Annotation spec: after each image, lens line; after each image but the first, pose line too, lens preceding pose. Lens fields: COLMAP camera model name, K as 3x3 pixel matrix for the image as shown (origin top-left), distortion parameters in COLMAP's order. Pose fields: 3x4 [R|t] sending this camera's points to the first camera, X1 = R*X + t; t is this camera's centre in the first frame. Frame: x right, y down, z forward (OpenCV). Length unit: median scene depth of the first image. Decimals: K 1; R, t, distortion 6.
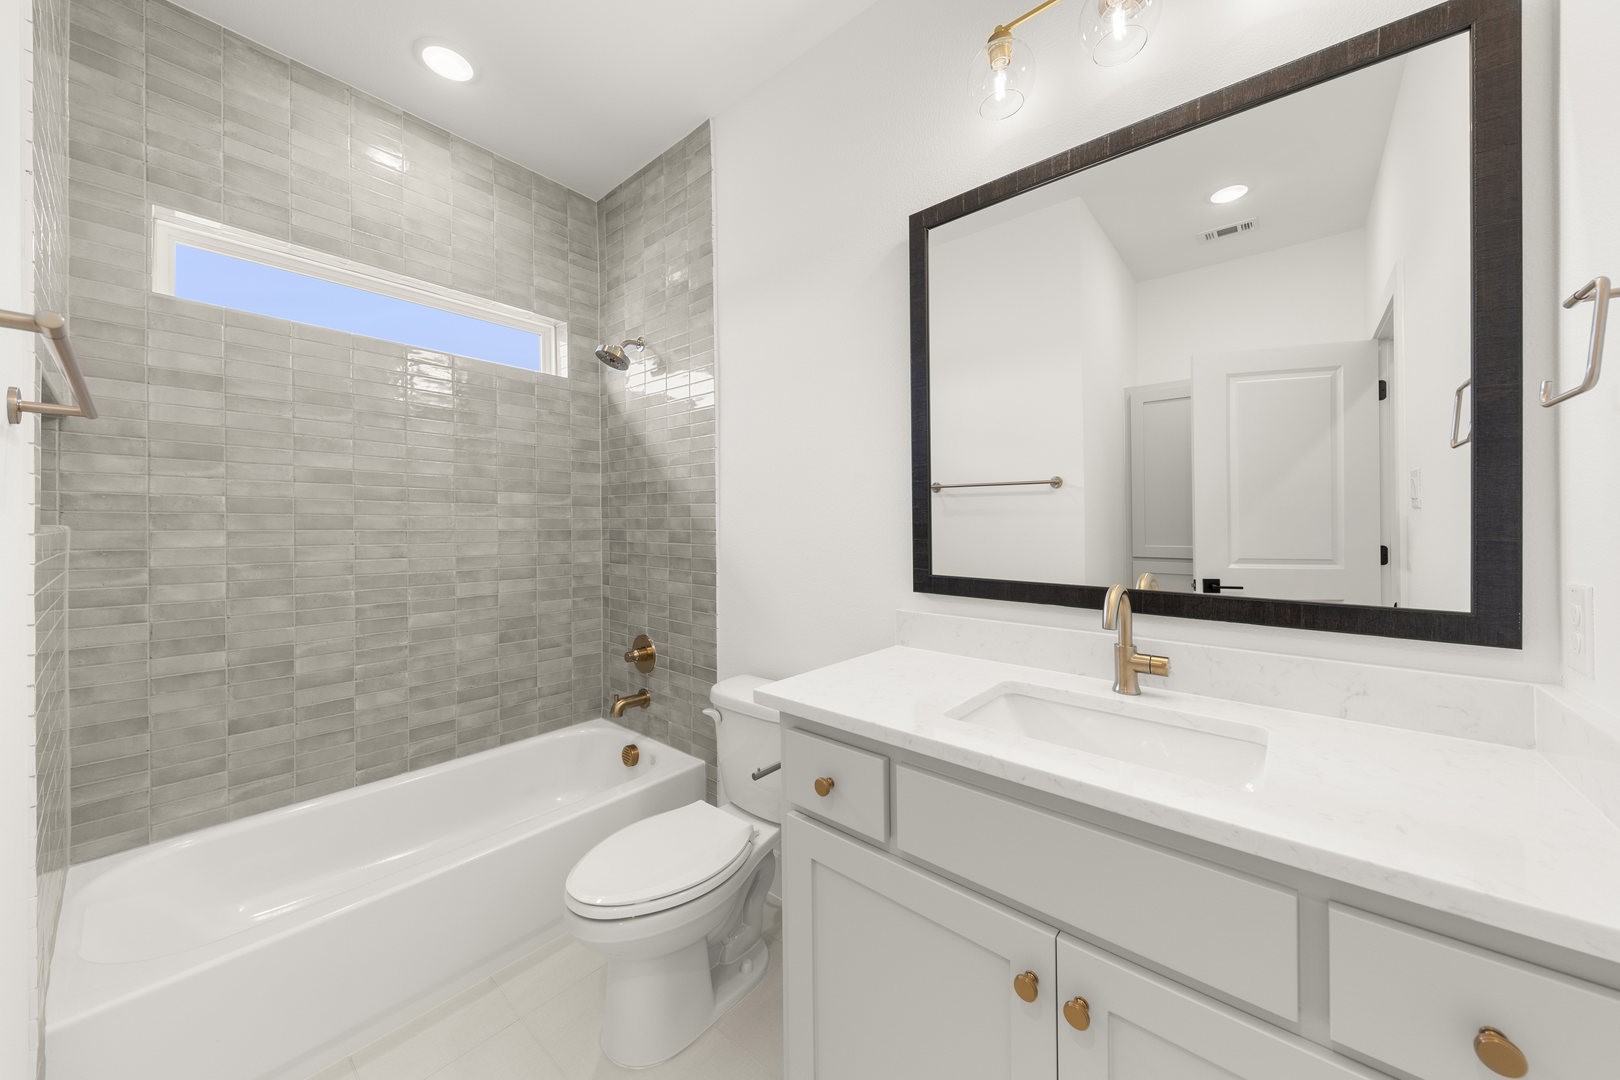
lens RADIAL K [[576.2, 0, 806.7], [0, 576.2, 529.6], [0, 0, 1]] dist [0.000650, 0.000115]
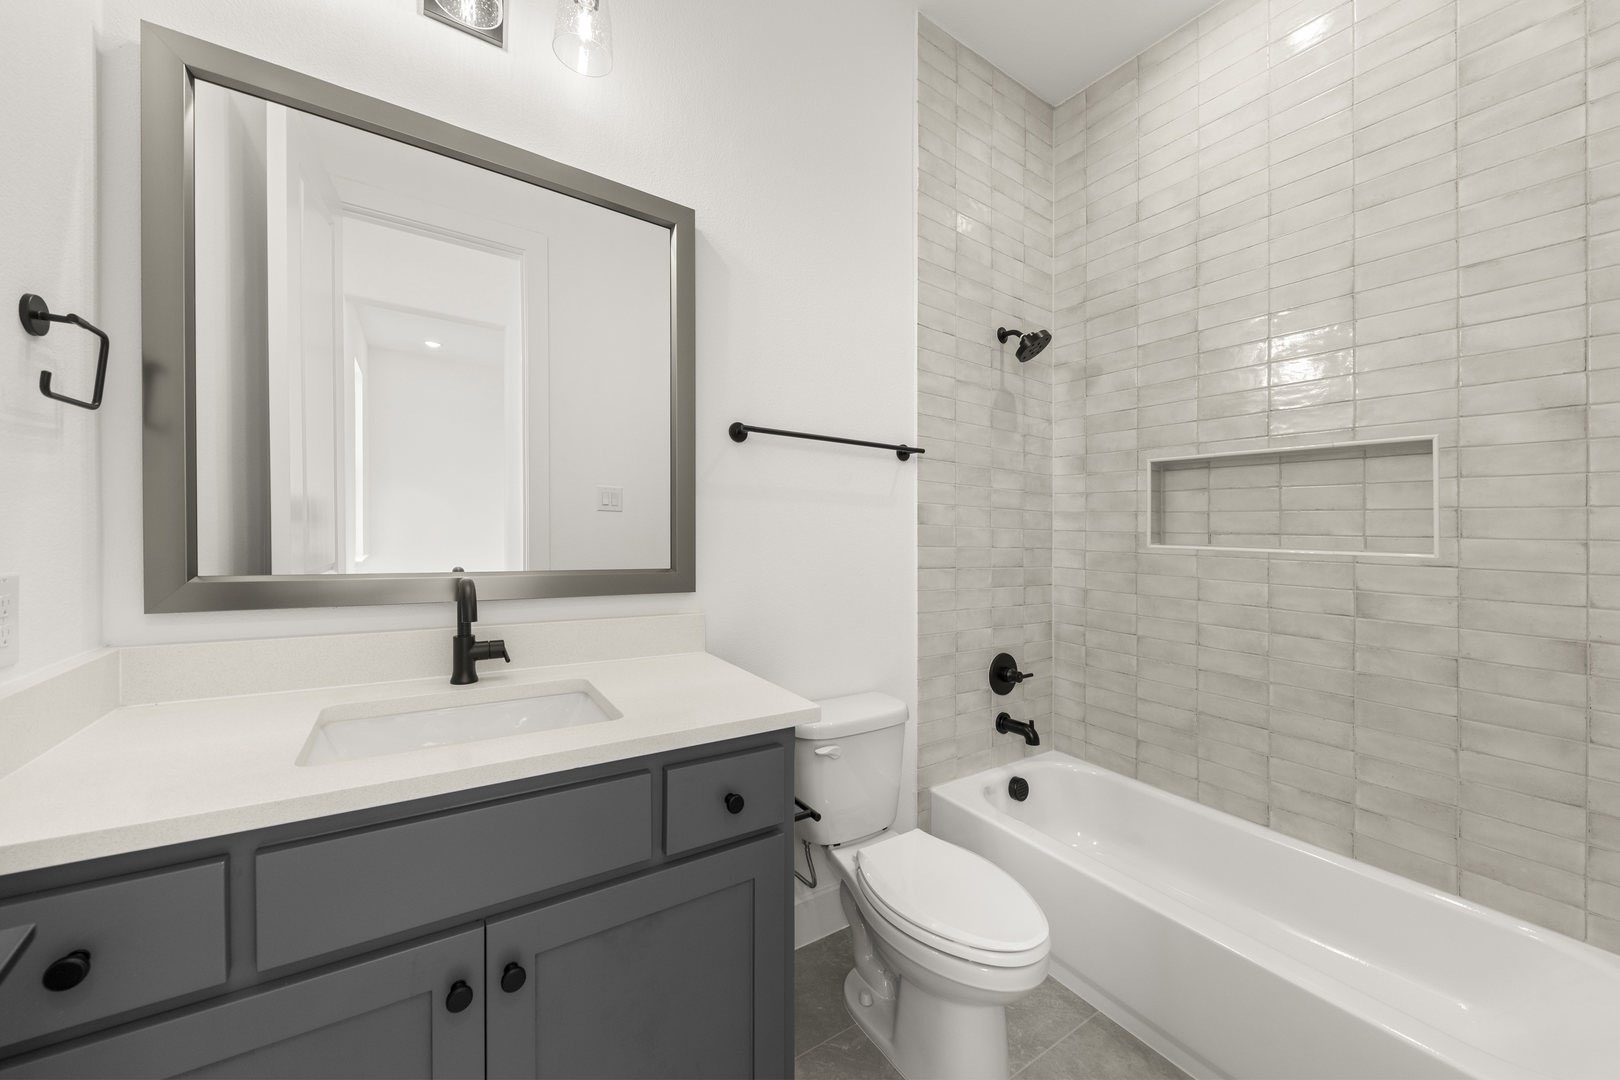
lens RADIAL K [[576.2, 0, 806.7], [0, 576.2, 529.6], [0, 0, 1]] dist [0.000650, 0.000115]
pose [[0.279660, -0.008509, 0.960061, -0.338008], [-0.002098, 0.999953, 0.009473, -0.003356], [-0.960097, -0.004663, 0.279629, 0.151745]]
